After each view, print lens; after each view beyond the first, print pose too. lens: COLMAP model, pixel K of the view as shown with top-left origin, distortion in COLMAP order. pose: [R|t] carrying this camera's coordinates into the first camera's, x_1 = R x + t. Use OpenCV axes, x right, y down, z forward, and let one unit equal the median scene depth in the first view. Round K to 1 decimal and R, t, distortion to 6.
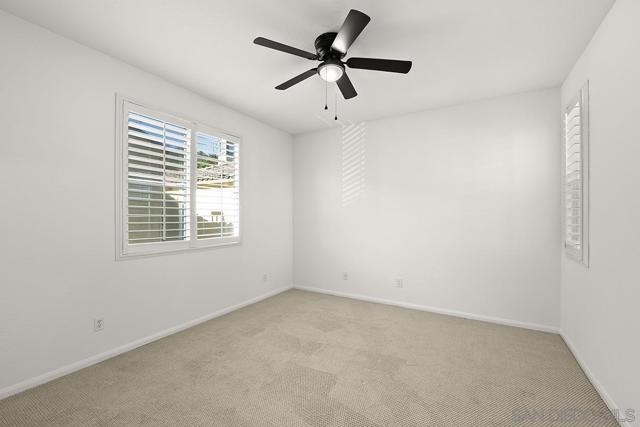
lens RADIAL K [[264.1, 0, 320.0], [0, 264.1, 213.5], [0, 0, 1]] dist [0.001015, 0.000051]
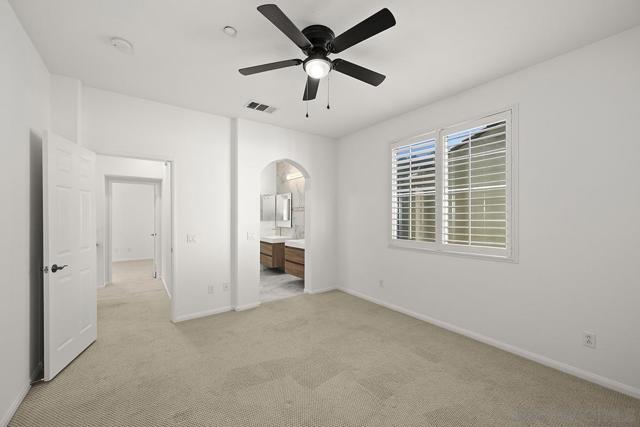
lens RADIAL K [[253.6, 0, 320.1], [0, 253.6, 216.6], [0, 0, 1]] dist [0.001390, 0.000066]
pose [[-0.391568, -0.007981, -0.920115, 0.719983], [0.003060, 0.999946, -0.009976, 0.004694], [0.920144, -0.006722, -0.391522, 1.116927]]
